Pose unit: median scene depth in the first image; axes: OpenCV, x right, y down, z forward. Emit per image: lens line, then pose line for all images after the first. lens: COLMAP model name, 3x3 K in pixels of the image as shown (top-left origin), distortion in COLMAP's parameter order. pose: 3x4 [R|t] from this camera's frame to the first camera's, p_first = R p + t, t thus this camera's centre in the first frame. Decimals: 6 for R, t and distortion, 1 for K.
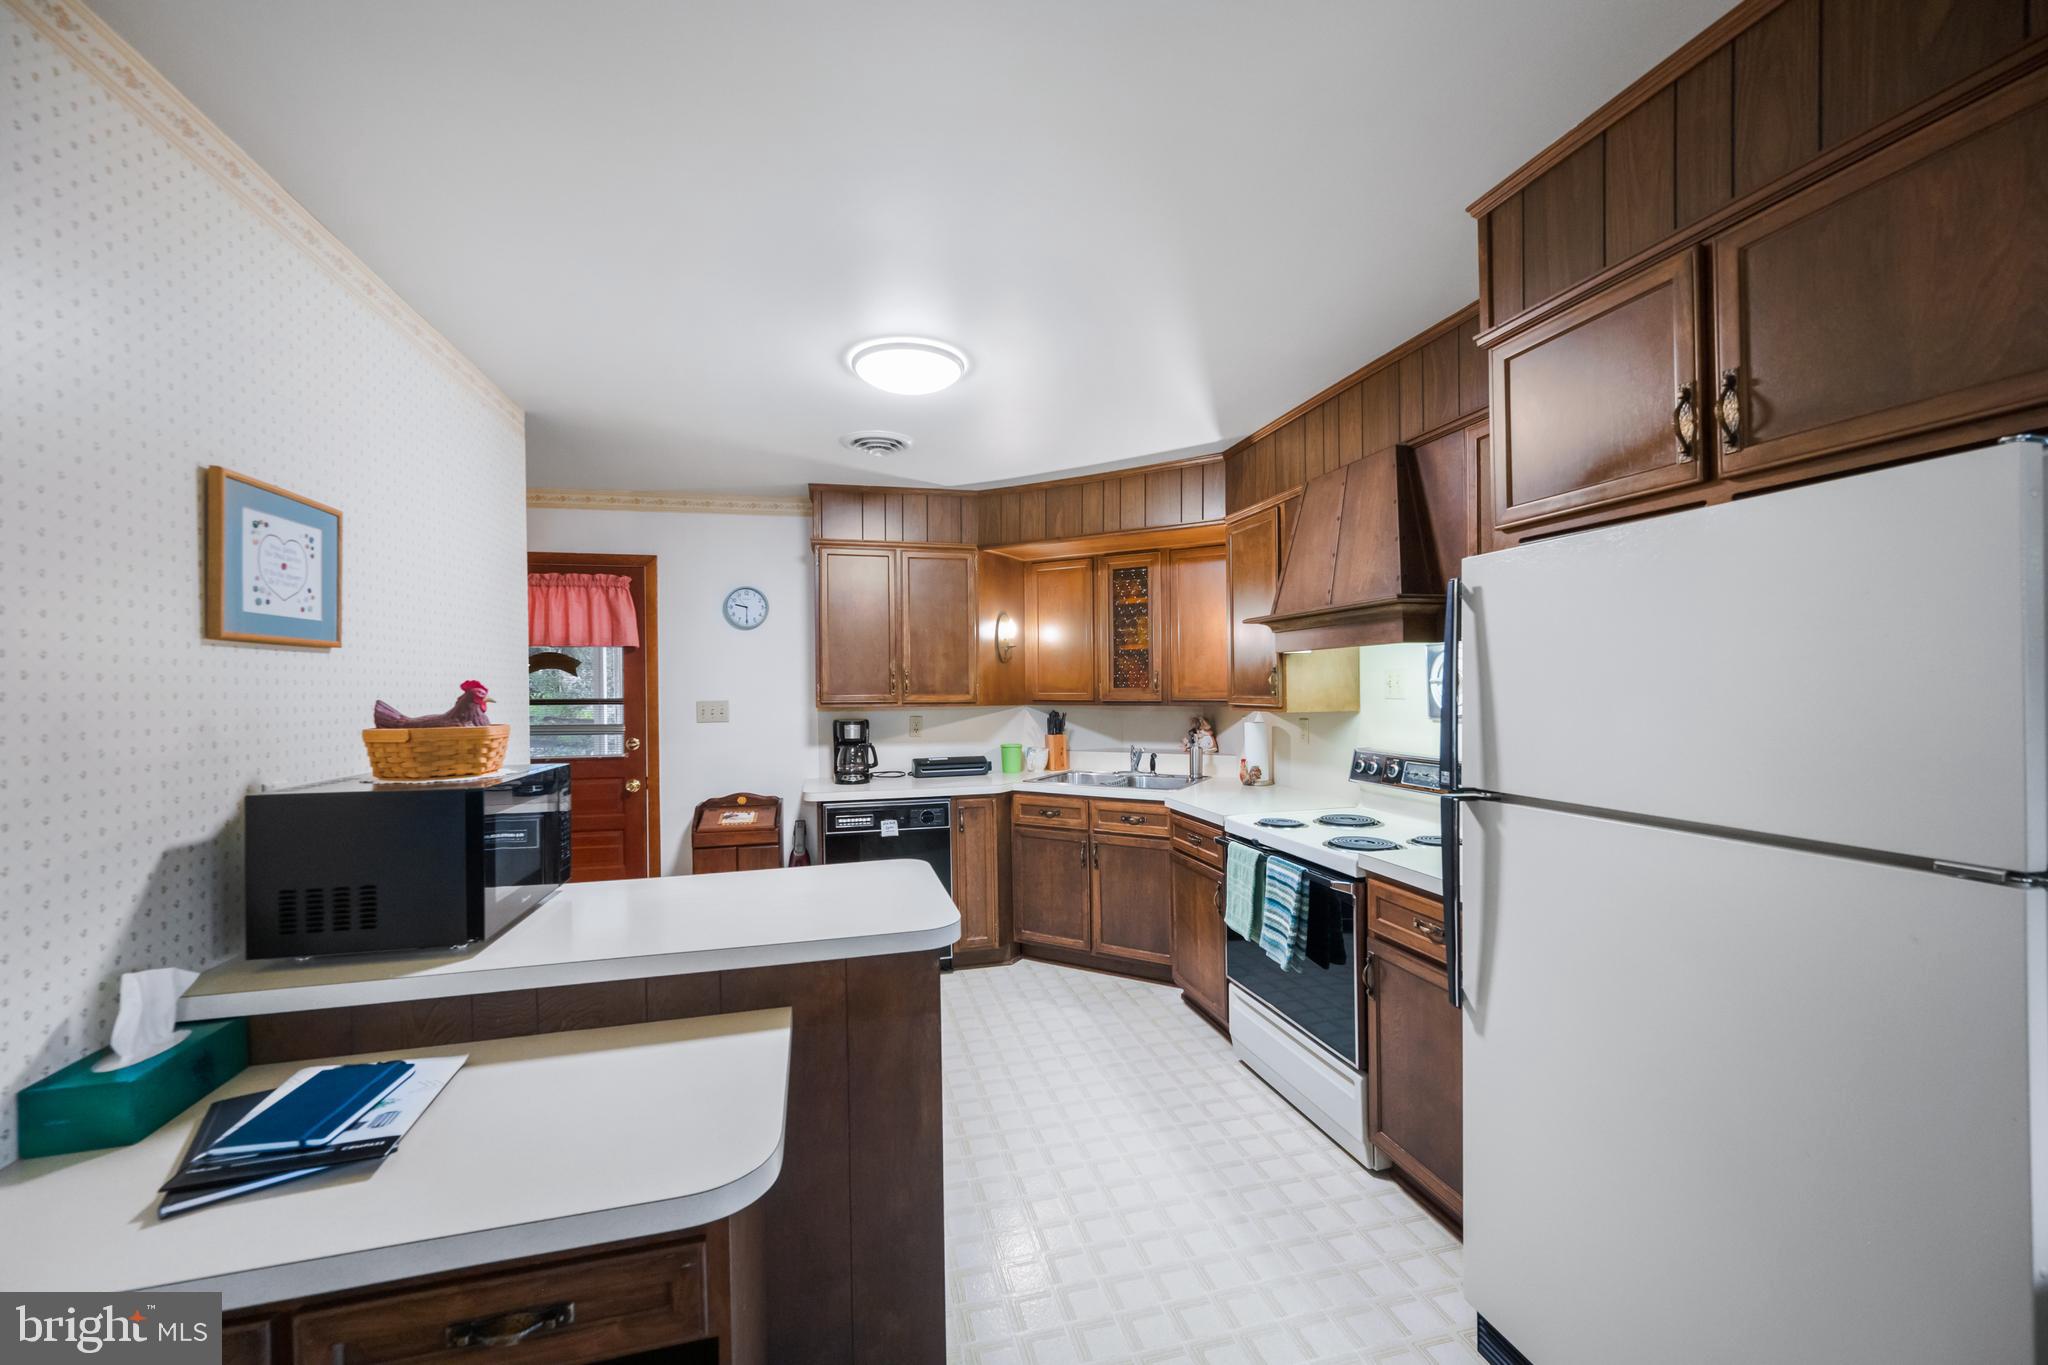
lens RADIAL K [[823.7, 0, 1024.0], [0, 823.7, 682.5], [0, 0, 1]] dist [-0.000615, 0.000047]
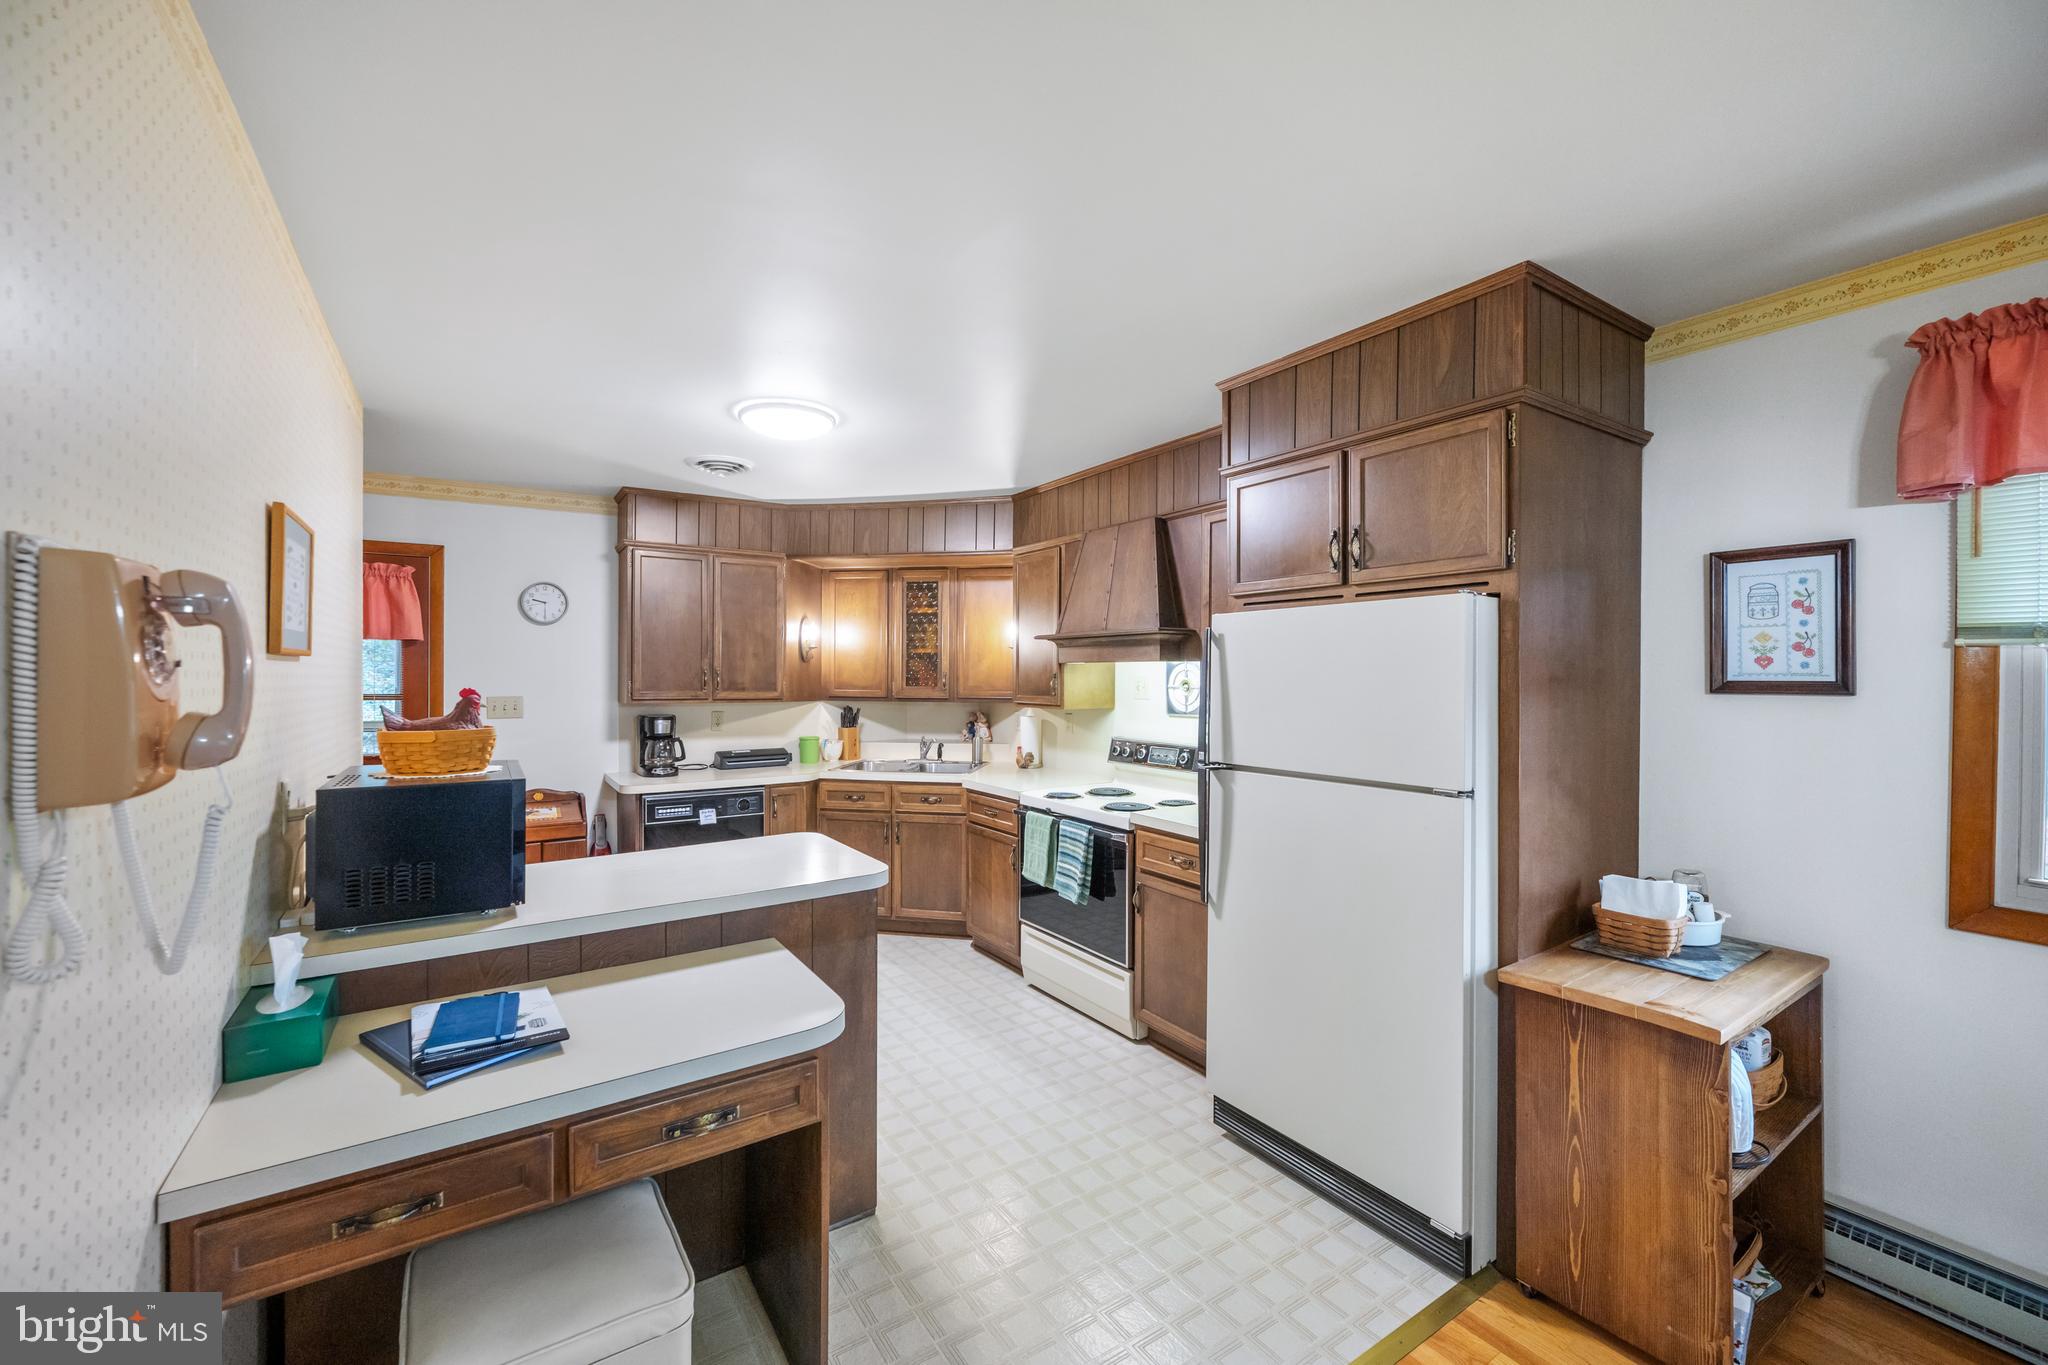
lens RADIAL K [[823.7, 0, 1024.0], [0, 823.7, 682.5], [0, 0, 1]] dist [-0.000615, 0.000047]
pose [[0.943231, 0.009793, 0.331992, -0.158069], [-0.013800, 0.999858, 0.009716, -0.016457], [-0.331849, -0.013746, 0.943232, -0.173555]]
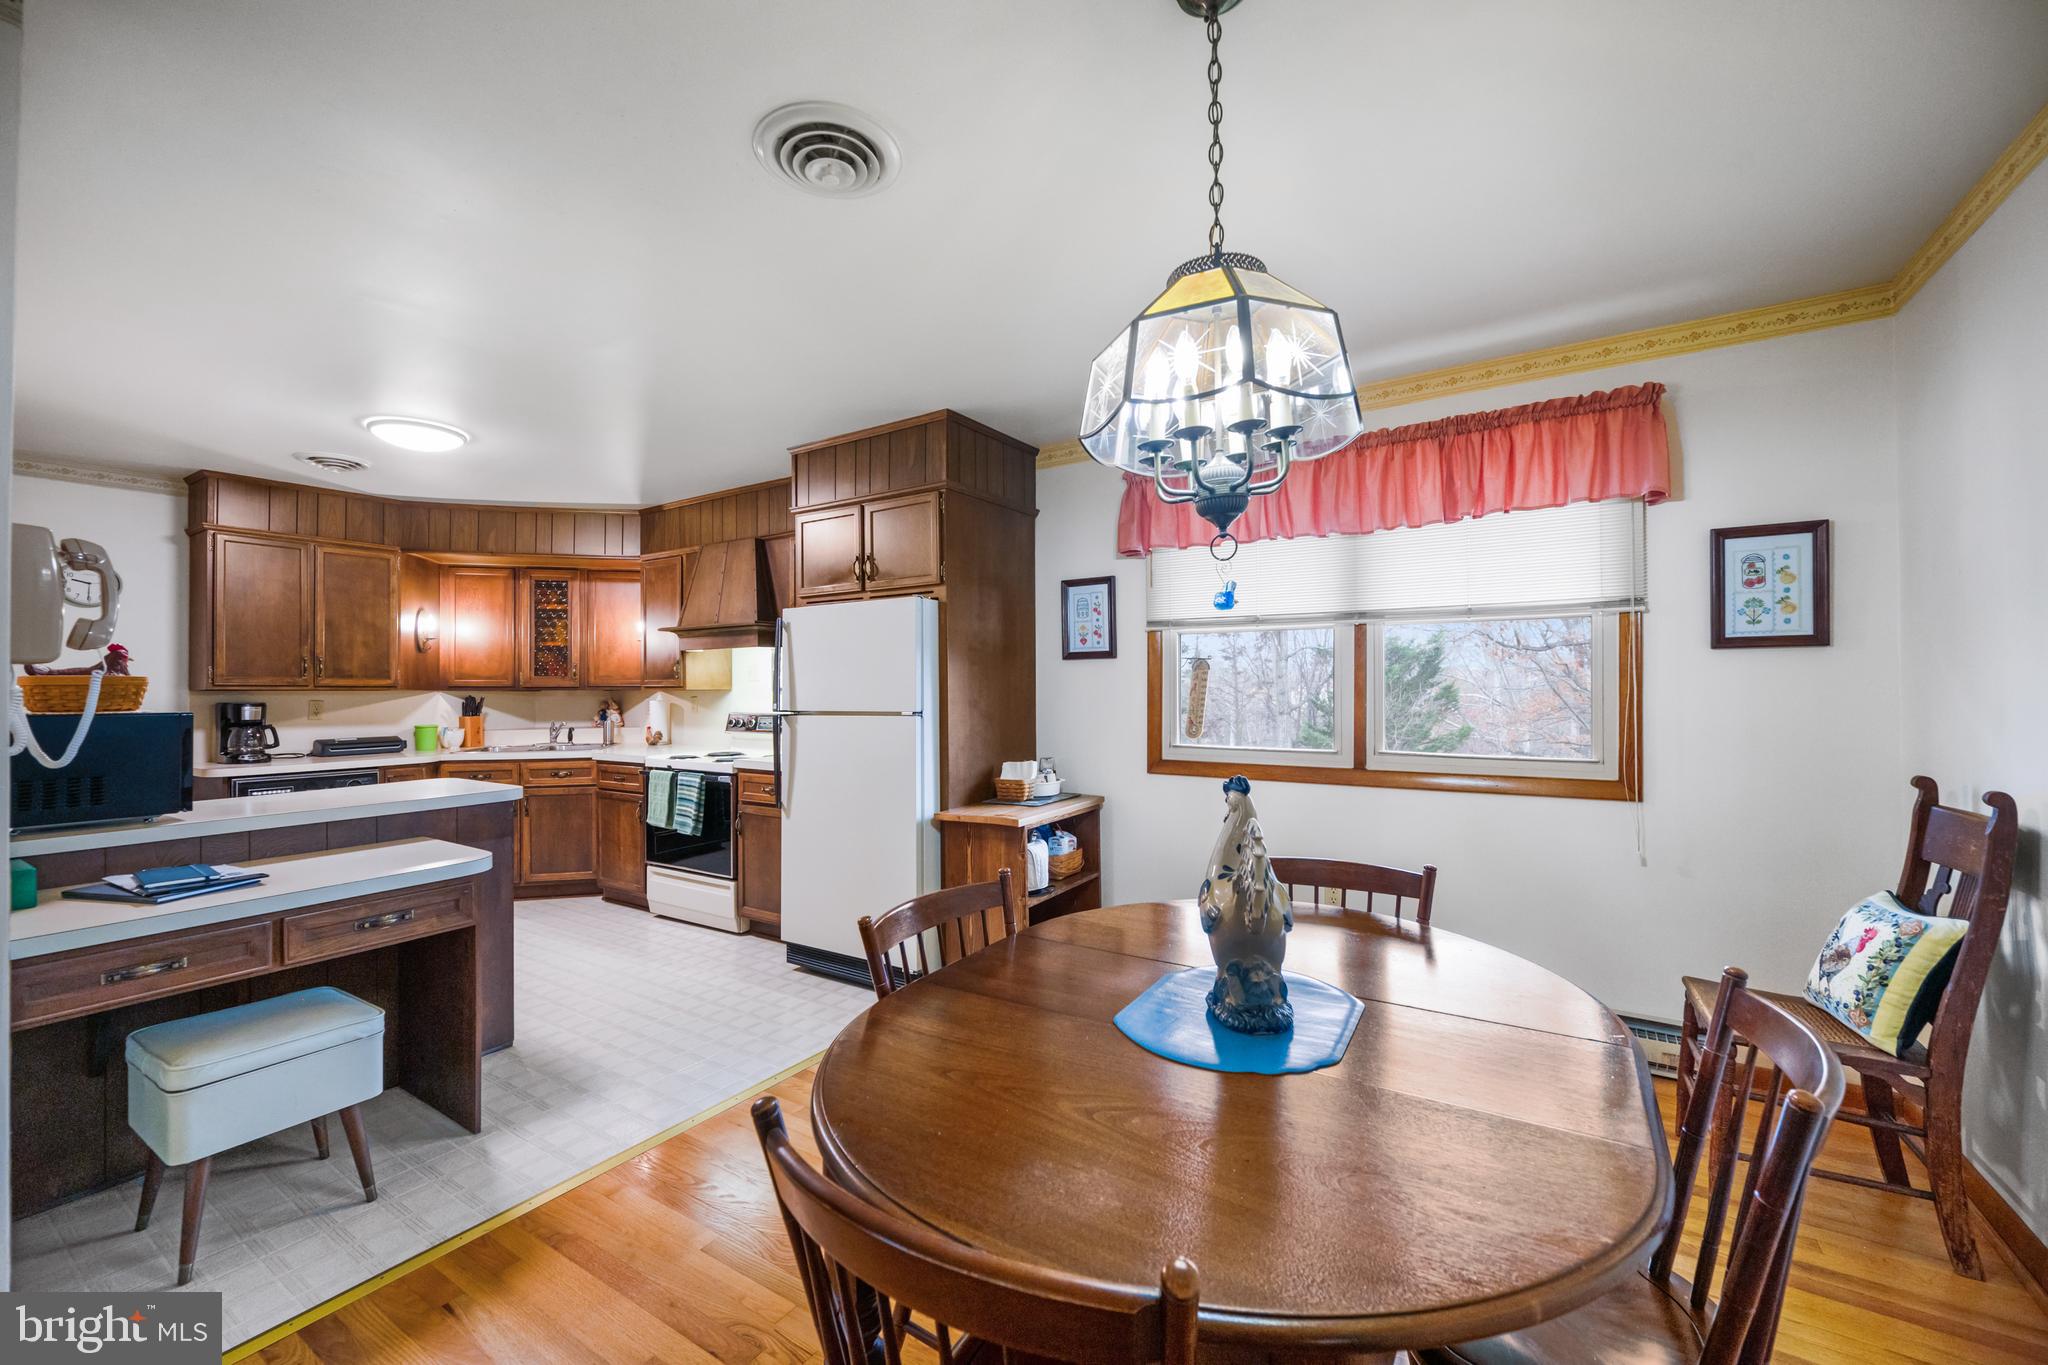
lens RADIAL K [[797.0, 0, 1024.0], [0, 797.0, 682.5], [0, 0, 1]] dist [0.000232, 0.000276]
pose [[0.731743, 0.010054, 0.681506, -0.231767], [-0.004612, 0.999941, -0.009800, 0.033833], [-0.681565, 0.004028, 0.731747, -0.516618]]
